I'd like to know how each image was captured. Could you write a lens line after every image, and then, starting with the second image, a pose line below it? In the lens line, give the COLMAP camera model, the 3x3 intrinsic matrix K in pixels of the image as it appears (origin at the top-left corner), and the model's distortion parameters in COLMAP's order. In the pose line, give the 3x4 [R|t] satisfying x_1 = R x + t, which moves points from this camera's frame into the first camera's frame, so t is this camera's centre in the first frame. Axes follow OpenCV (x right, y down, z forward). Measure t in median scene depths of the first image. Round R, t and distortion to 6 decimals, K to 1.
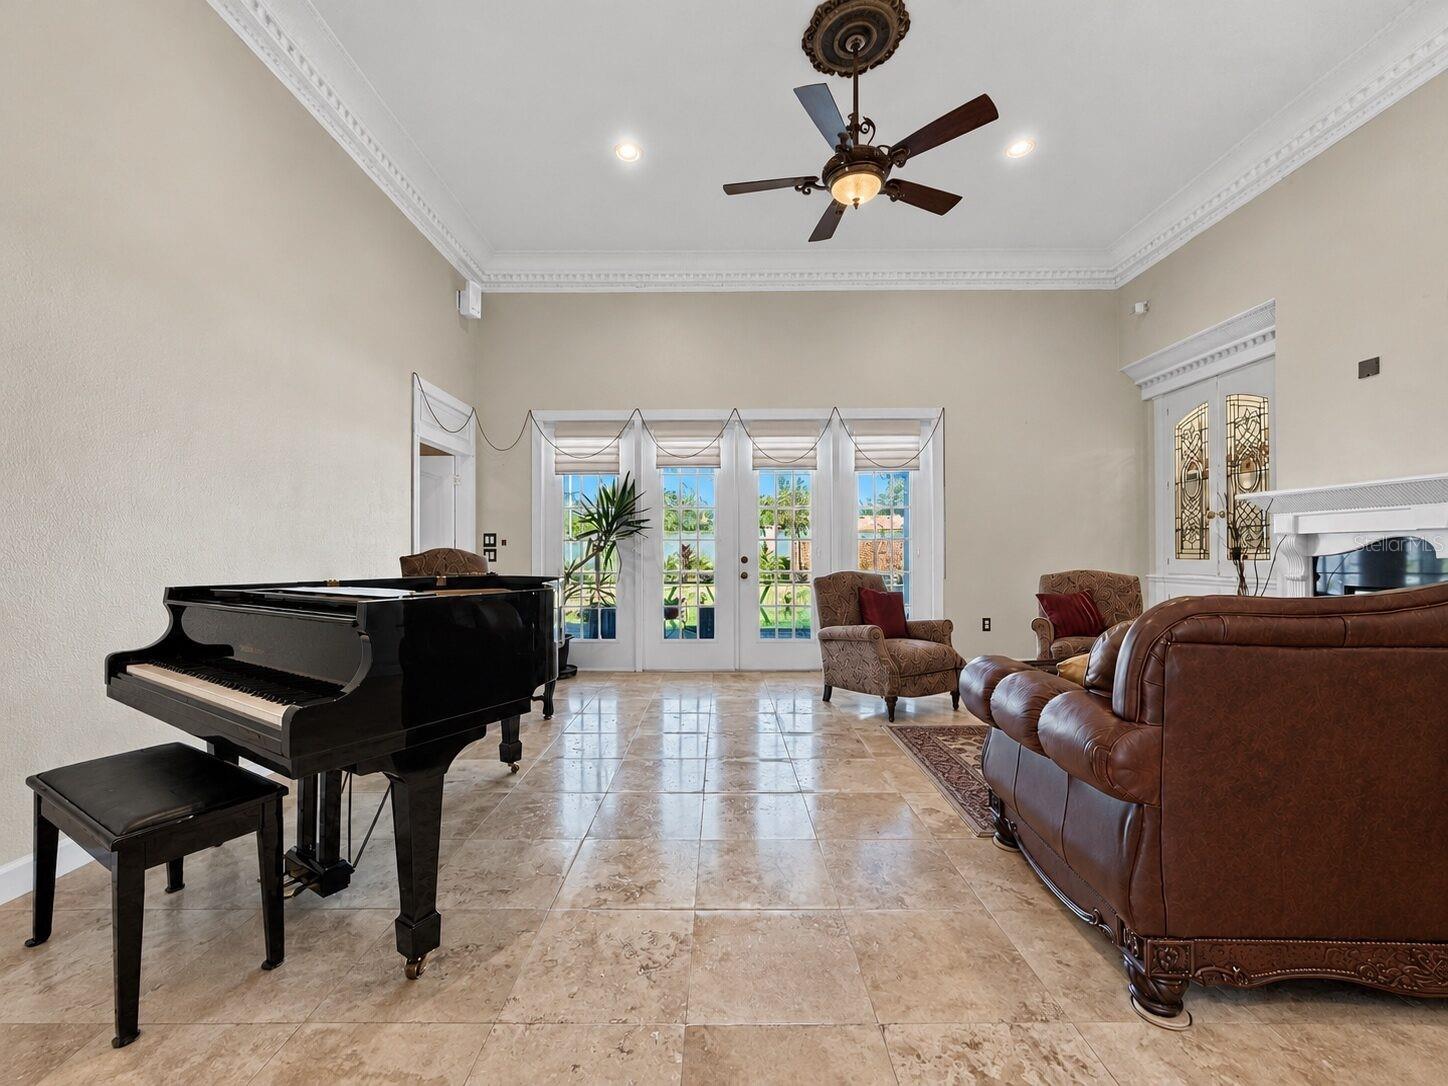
lens RADIAL K [[578.5, 0, 717.4], [0, 578.5, 546.0], [0, 0, 1]] dist [-0.003273, -0.000190]
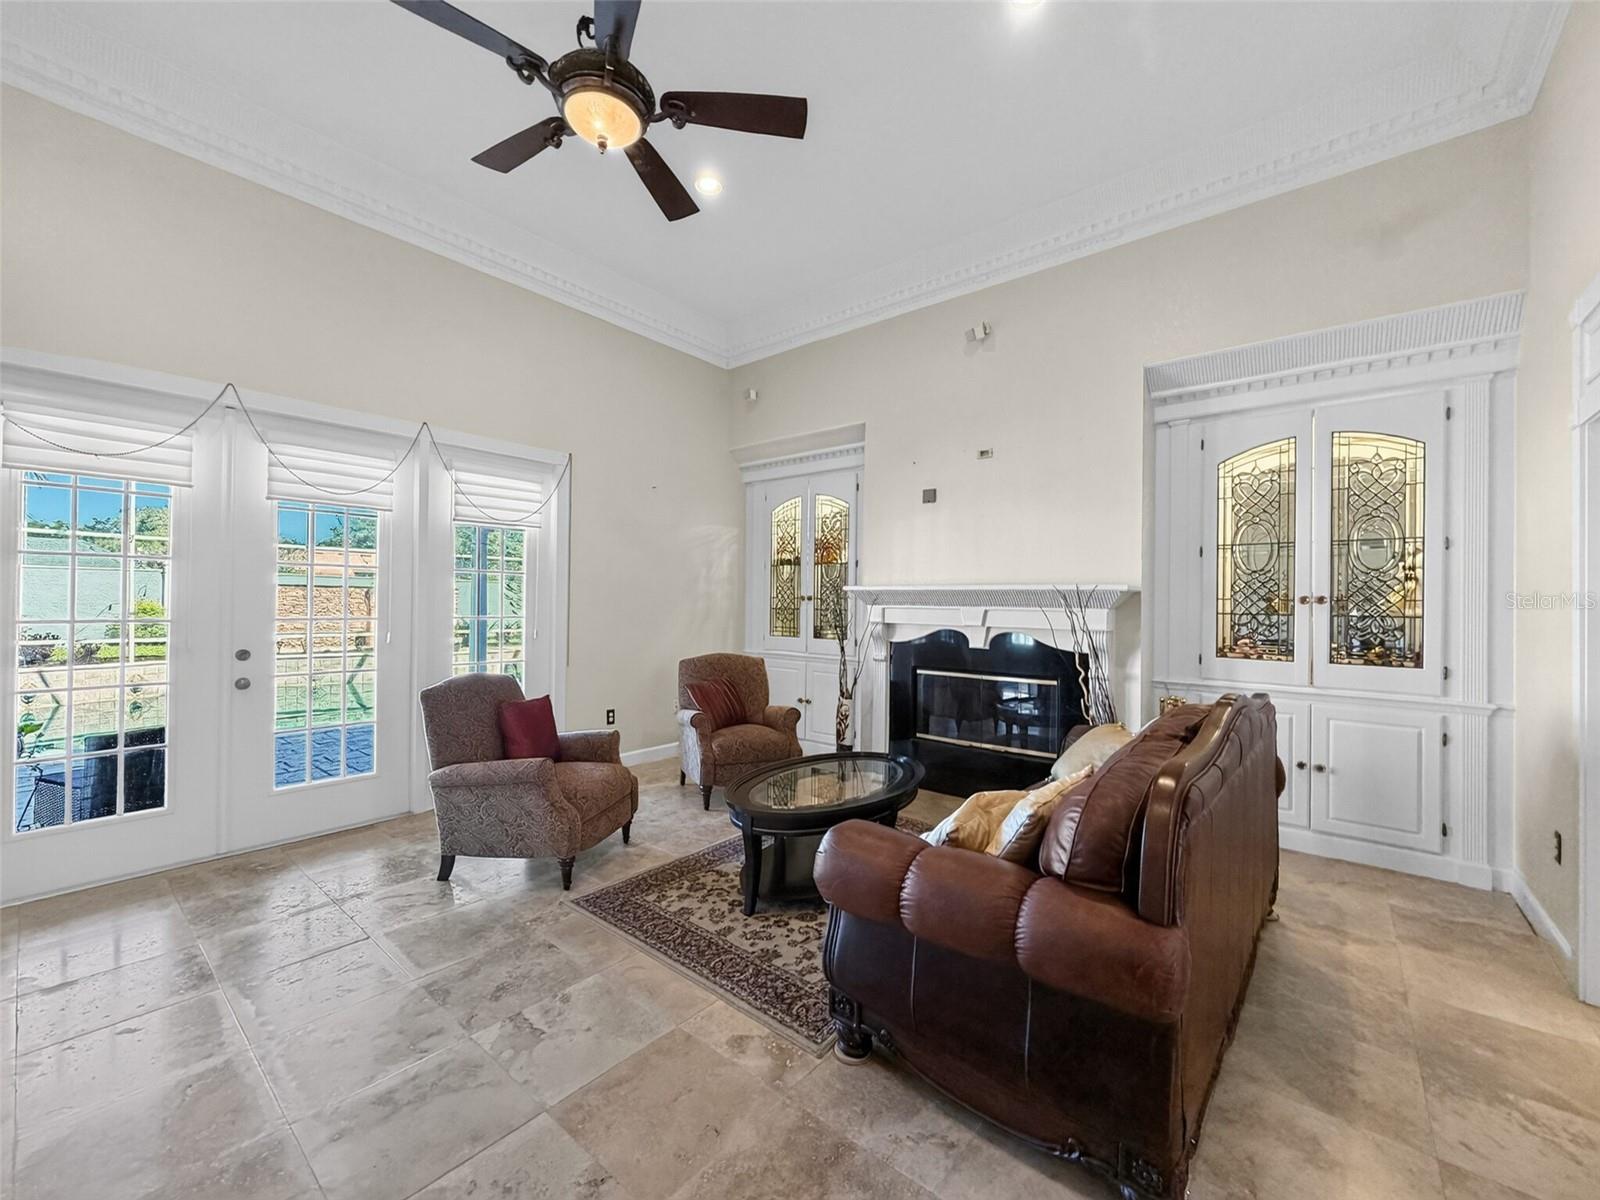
lens RADIAL K [[639.2, 0, 799.4], [0, 639.2, 604.7], [0, 0, 1]] dist [-0.003273, -0.000190]
pose [[0.638058, 0.008379, 0.769943, -0.124690], [-0.021140, 0.999754, 0.006639, -0.059918], [-0.769698, -0.020513, 0.638079, 0.265101]]
